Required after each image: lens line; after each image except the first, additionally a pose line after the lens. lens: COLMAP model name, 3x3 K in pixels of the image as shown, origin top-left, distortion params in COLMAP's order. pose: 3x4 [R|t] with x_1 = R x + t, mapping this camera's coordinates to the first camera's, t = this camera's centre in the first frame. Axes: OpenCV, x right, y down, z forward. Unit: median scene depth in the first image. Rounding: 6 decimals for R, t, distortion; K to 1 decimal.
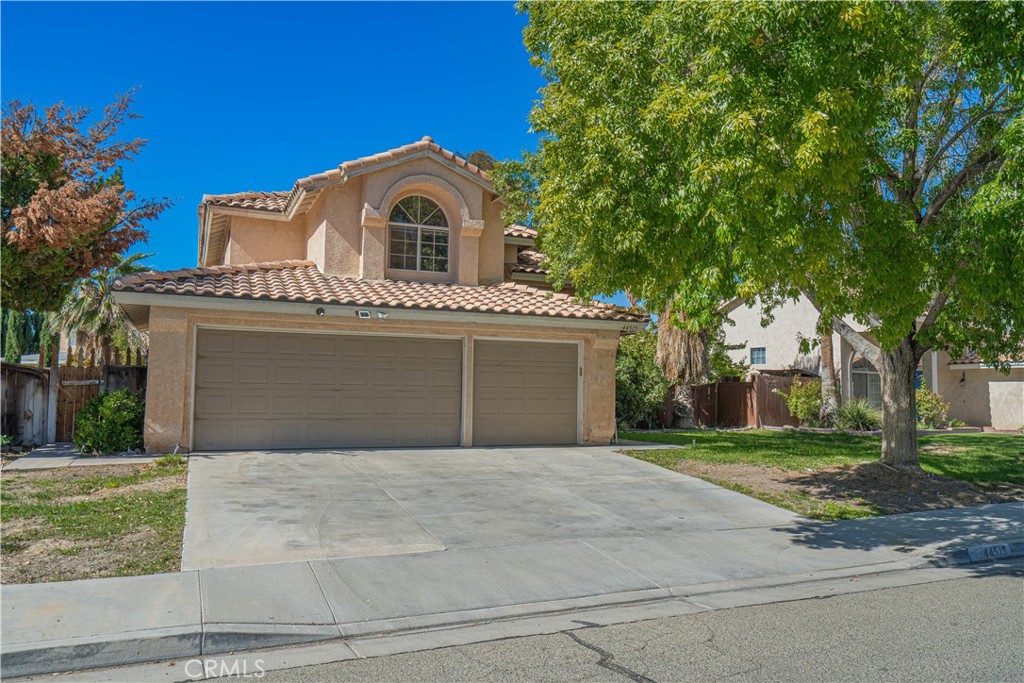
lens RADIAL K [[778.1, 0, 512.8], [0, 778.1, 342.4], [0, 0, 1]] dist [0.006407, -0.007388]
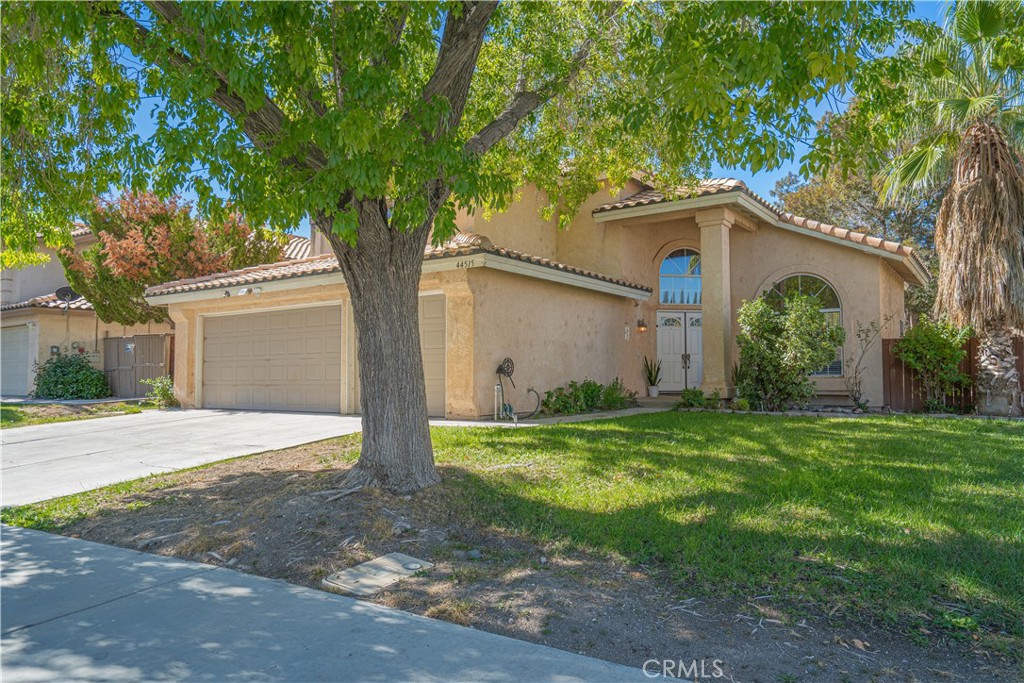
lens RADIAL K [[698.8, 0, 513.4], [0, 698.8, 345.7], [0, 0, 1]] dist [-0.002472, -0.000682]
pose [[0.520191, -0.054547, -0.852306, 1.510674], [0.064879, 0.997598, -0.024248, 0.160342], [0.851582, -0.042683, 0.522481, 1.392504]]
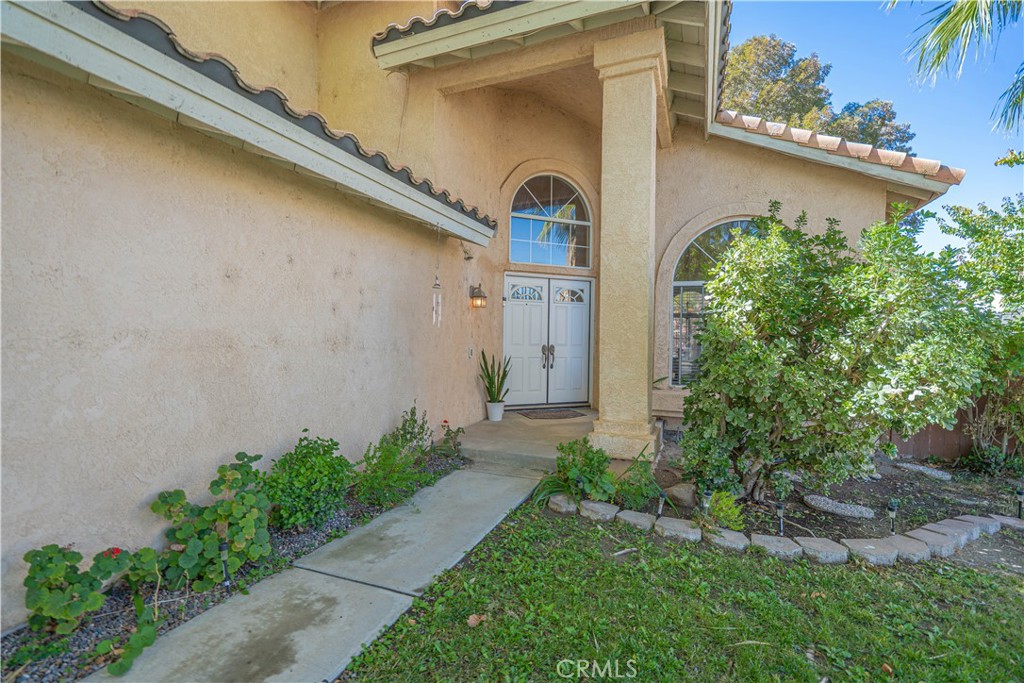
lens RADIAL K [[468.2, 0, 507.2], [0, 468.2, 339.4], [0, 0, 1]] dist [-0.015340, 0.000094]
pose [[0.685994, -0.004479, -0.727594, 0.544336], [0.042702, 0.998505, 0.034114, 0.121935], [0.726353, -0.054472, 0.685159, 2.301701]]
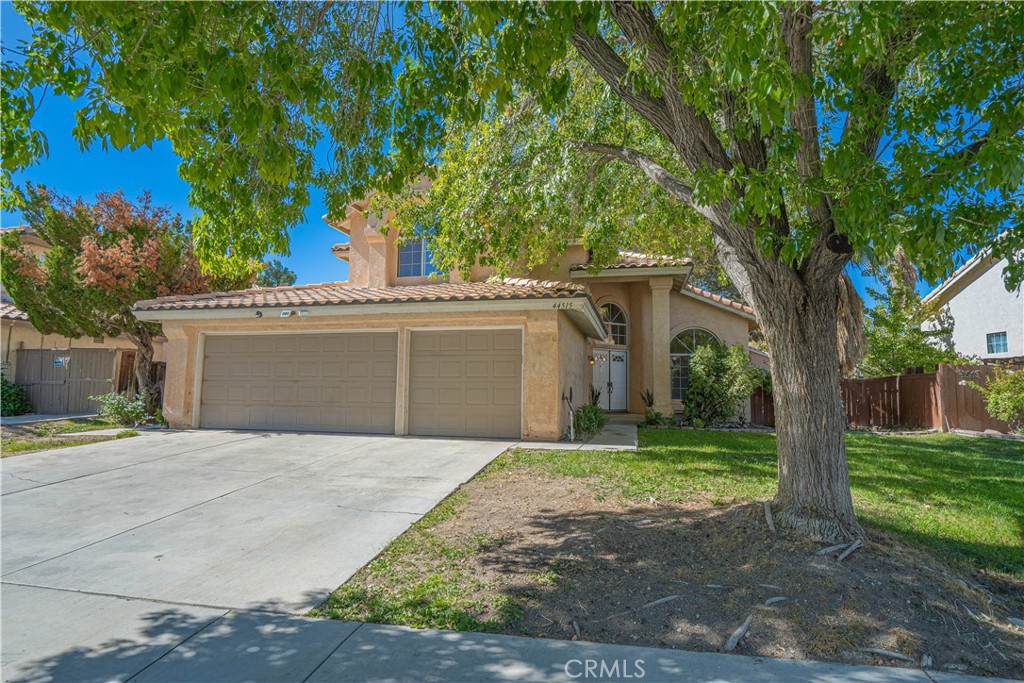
lens RADIAL K [[510.4, 0, 518.2], [0, 510.4, 342.6], [0, 0, 1]] dist [0.000719, 0.000683]
pose [[0.798315, -0.061734, -0.599068, 0.908851], [0.037614, 0.997901, -0.052709, 0.101858], [0.601065, 0.019545, 0.798961, 1.058852]]
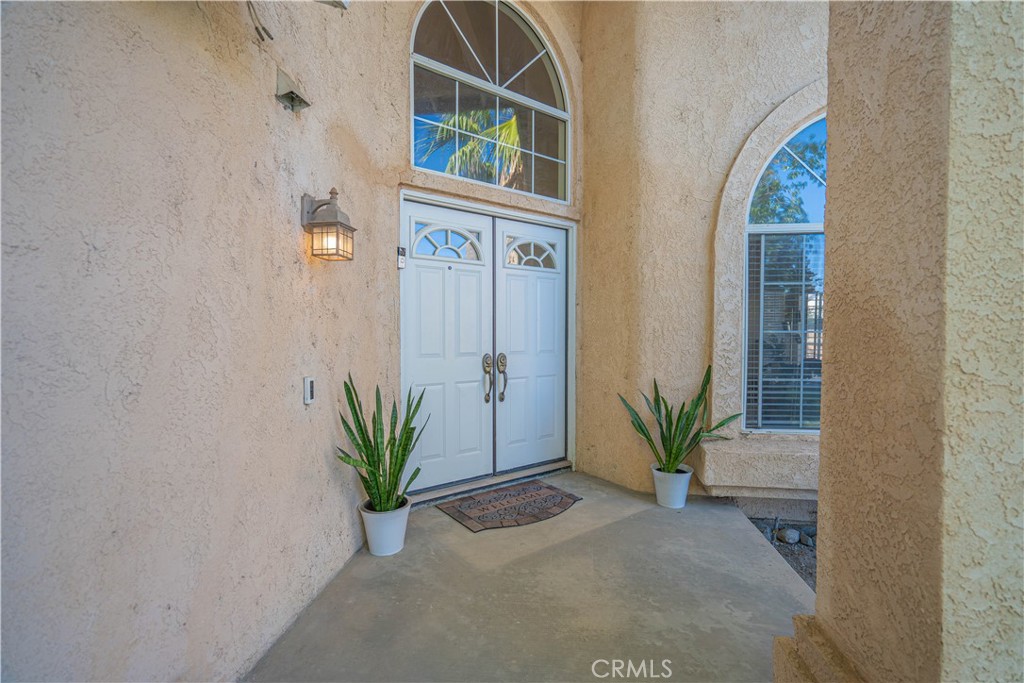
lens RADIAL K [[468.2, 0, 515.0], [0, 468.2, 344.2], [0, 0, 1]] dist [-0.015340, 0.000094]
pose [[0.851150, -0.003142, -0.524913, 0.180795], [0.047497, 0.996341, 0.071054, 0.127817], [0.522769, -0.085409, 0.848185, 2.622856]]
